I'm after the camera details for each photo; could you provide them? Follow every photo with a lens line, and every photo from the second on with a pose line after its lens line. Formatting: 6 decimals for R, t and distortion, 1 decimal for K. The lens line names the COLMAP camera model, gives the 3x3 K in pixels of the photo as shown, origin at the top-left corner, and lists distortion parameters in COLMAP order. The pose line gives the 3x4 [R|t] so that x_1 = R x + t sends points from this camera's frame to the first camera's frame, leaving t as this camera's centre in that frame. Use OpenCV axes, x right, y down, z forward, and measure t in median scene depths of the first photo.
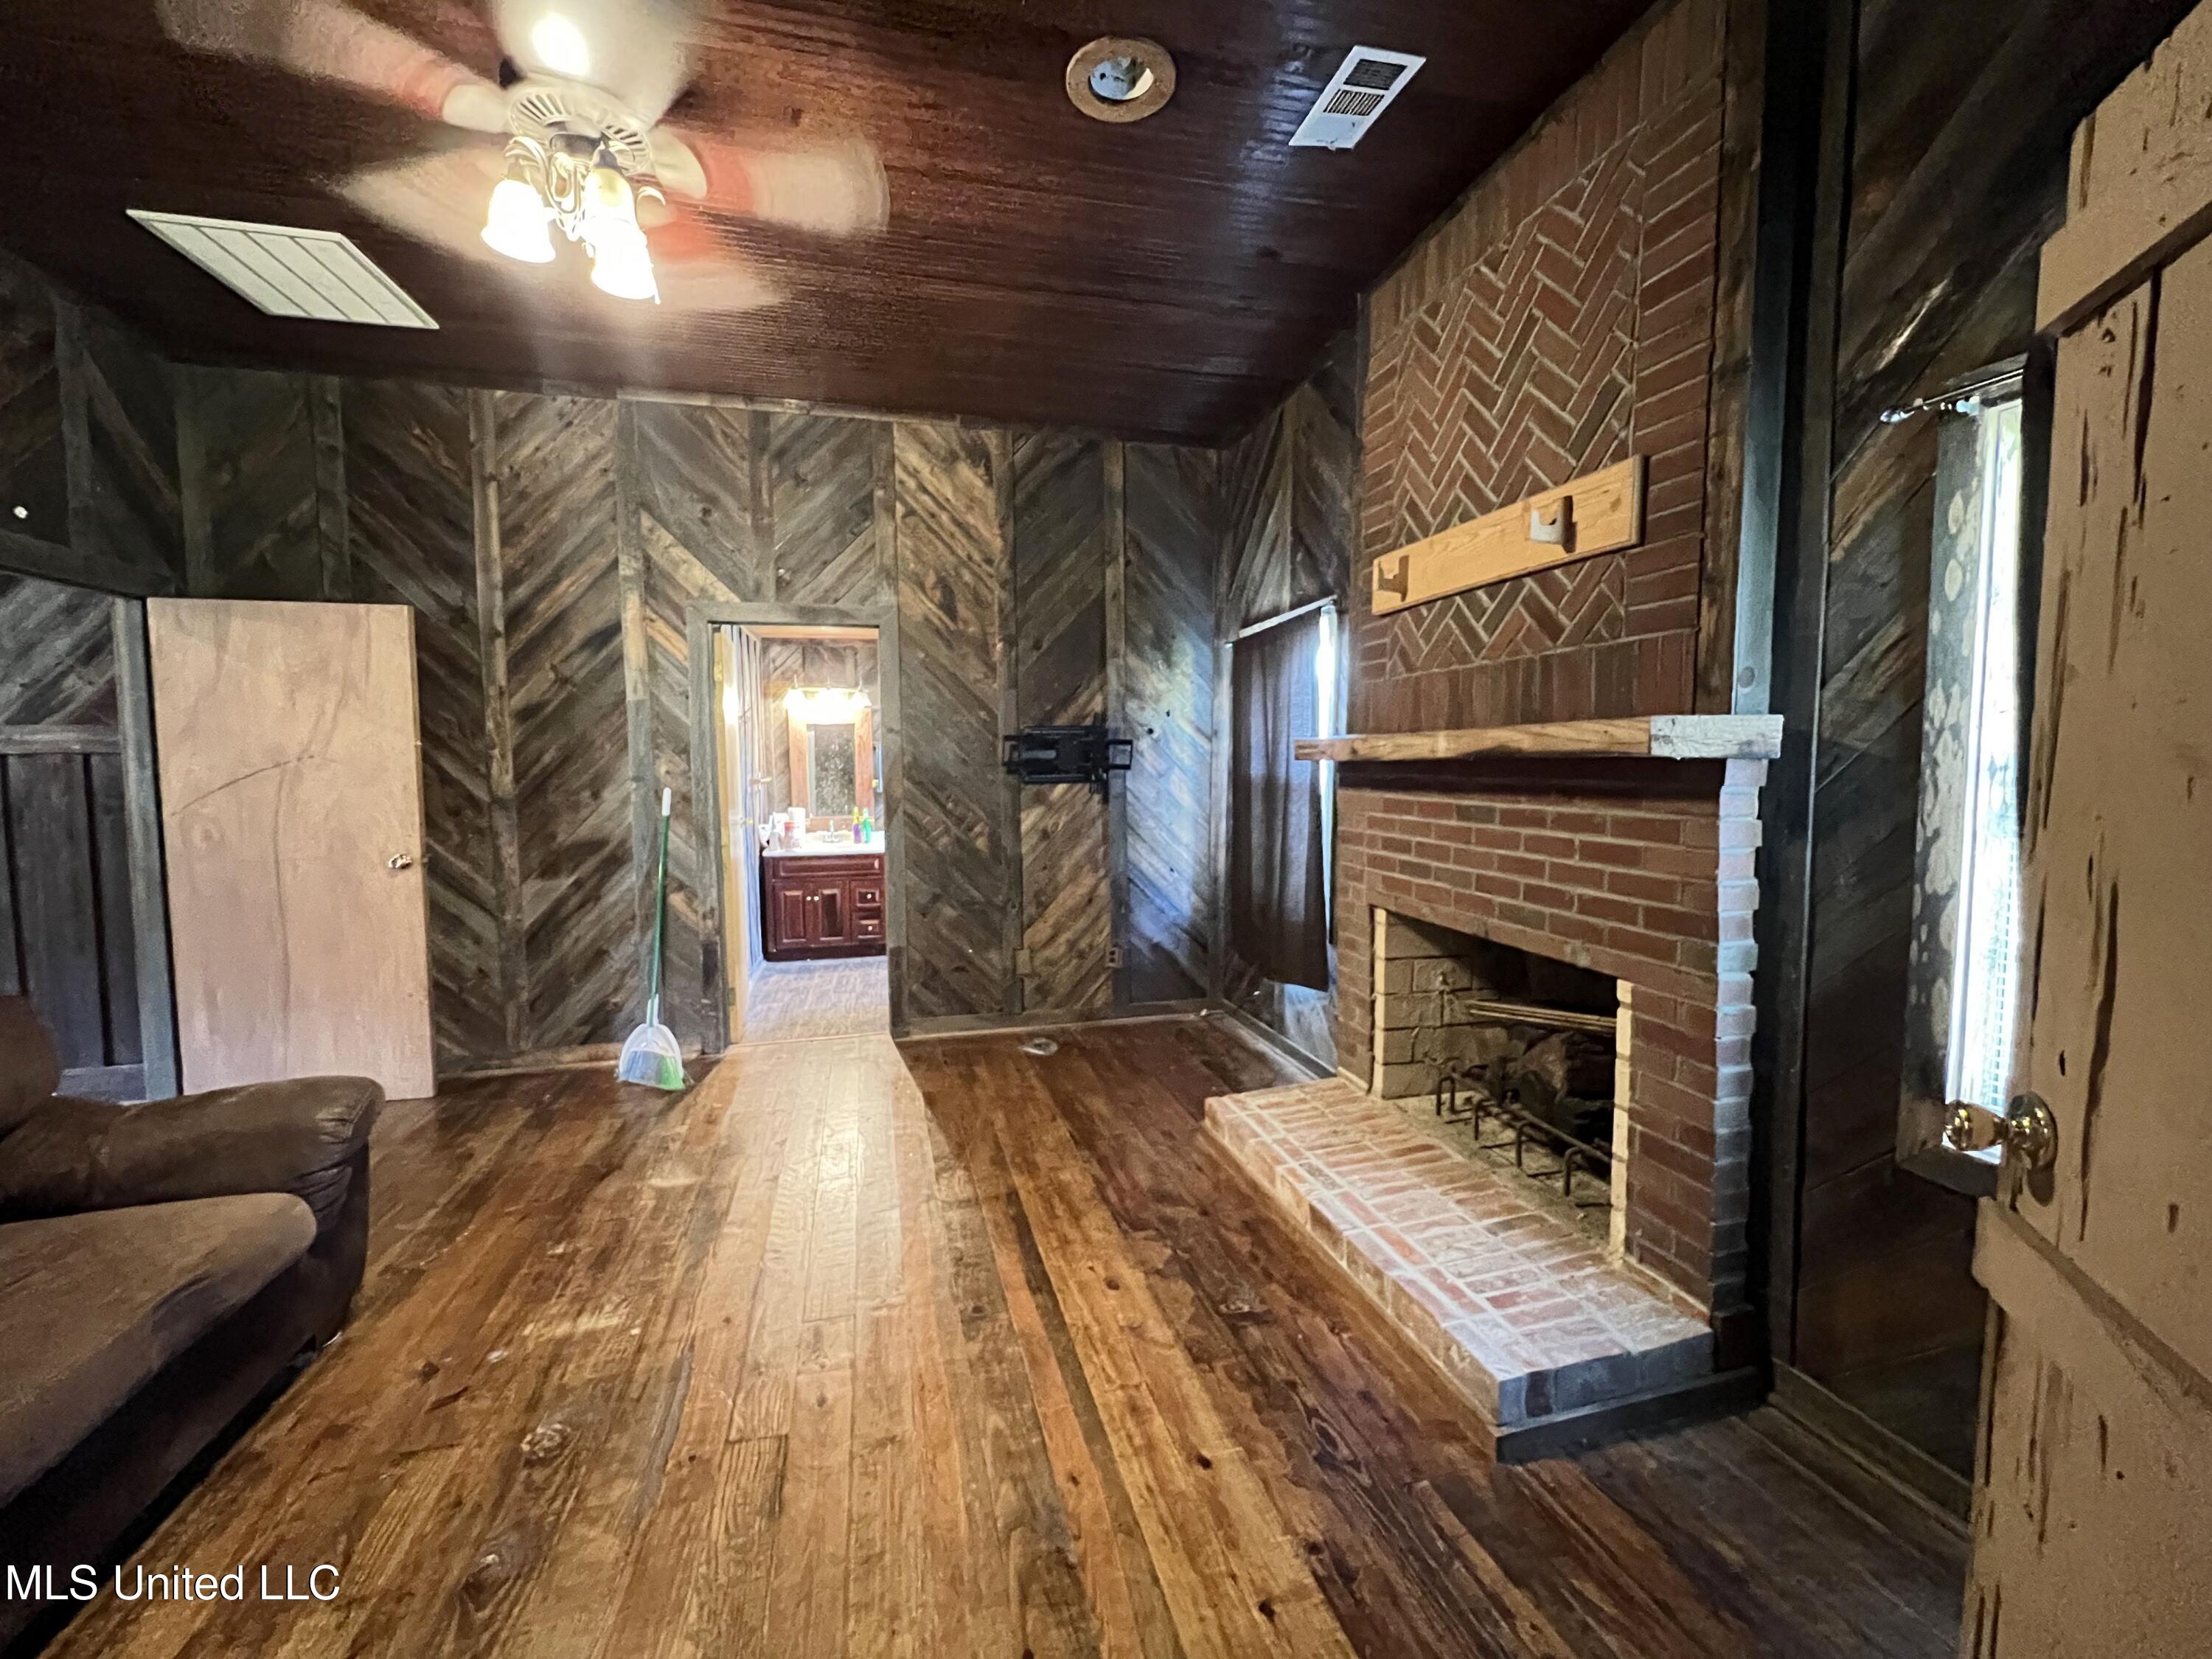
lens RADIAL K [[897.4, 0, 1106.0], [0, 897.4, 829.5], [0, 0, 1]] dist [-0.000905, -0.000084]
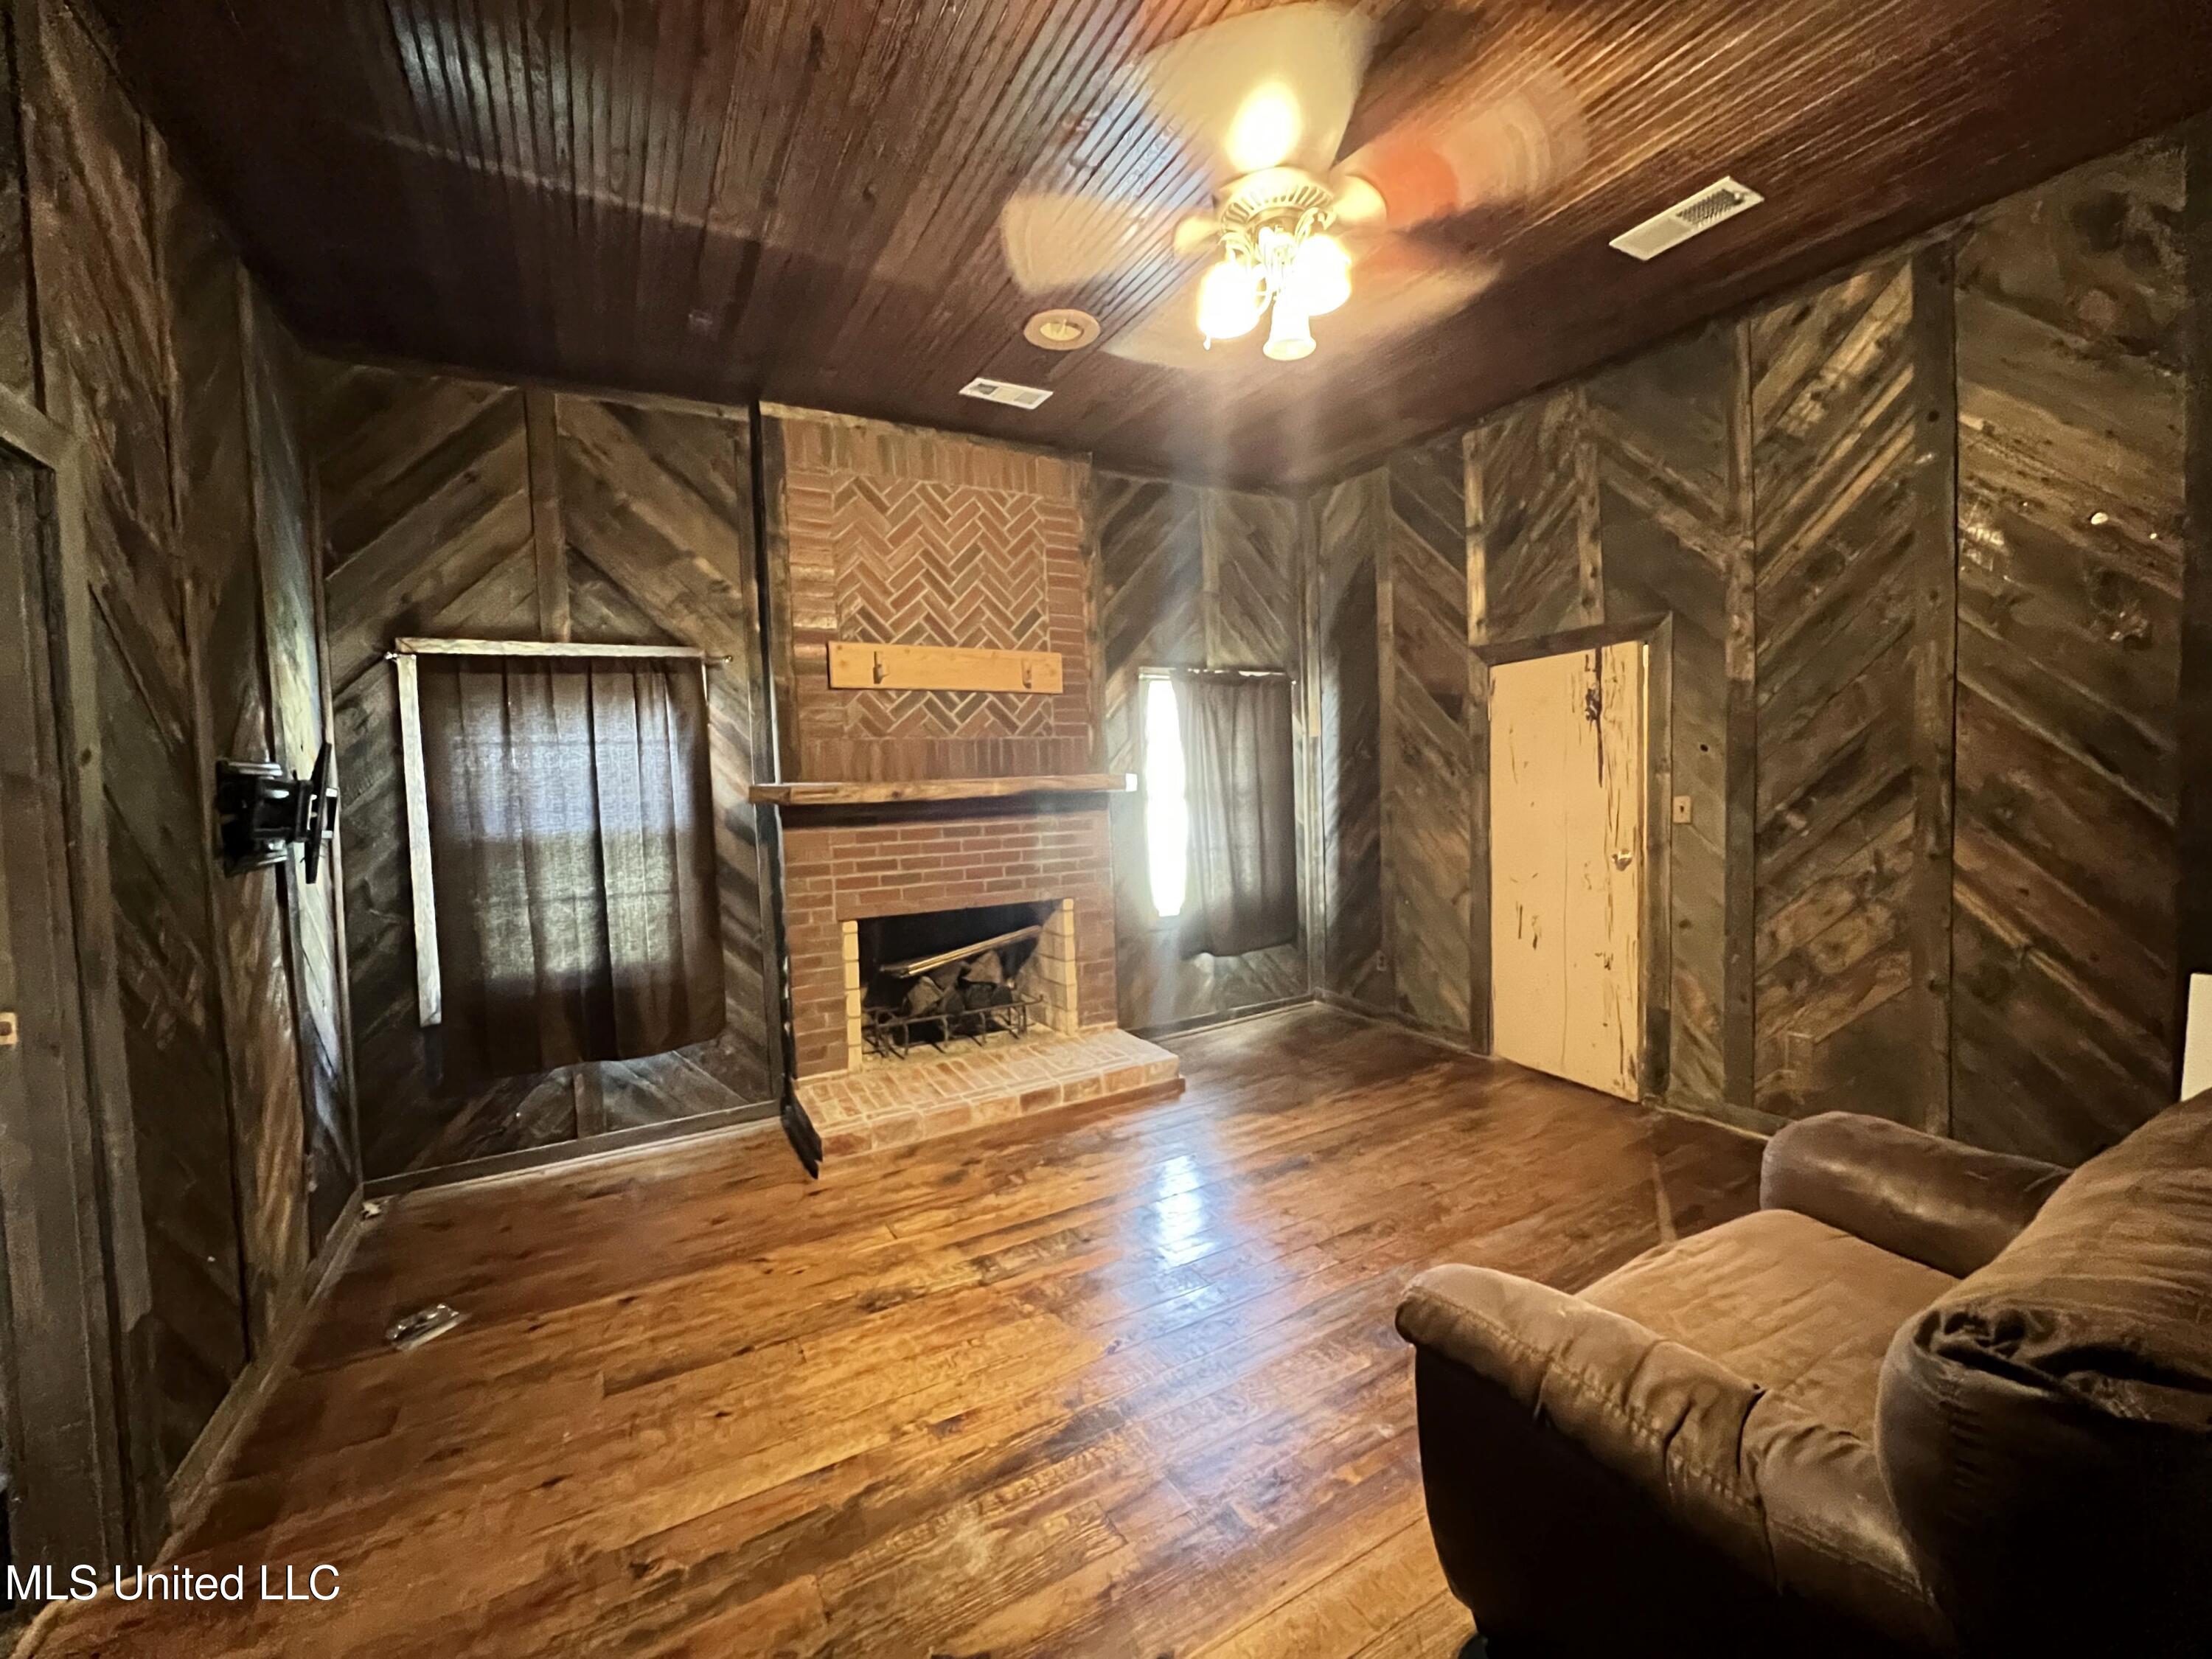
lens RADIAL K [[897.4, 0, 1106.0], [0, 897.4, 829.5], [0, 0, 1]] dist [-0.000905, -0.000084]
pose [[-0.246183, -0.037068, 0.968514, -1.215202], [0.107876, 0.992012, 0.065388, -0.100054], [-0.963201, 0.120576, -0.240218, 1.155381]]
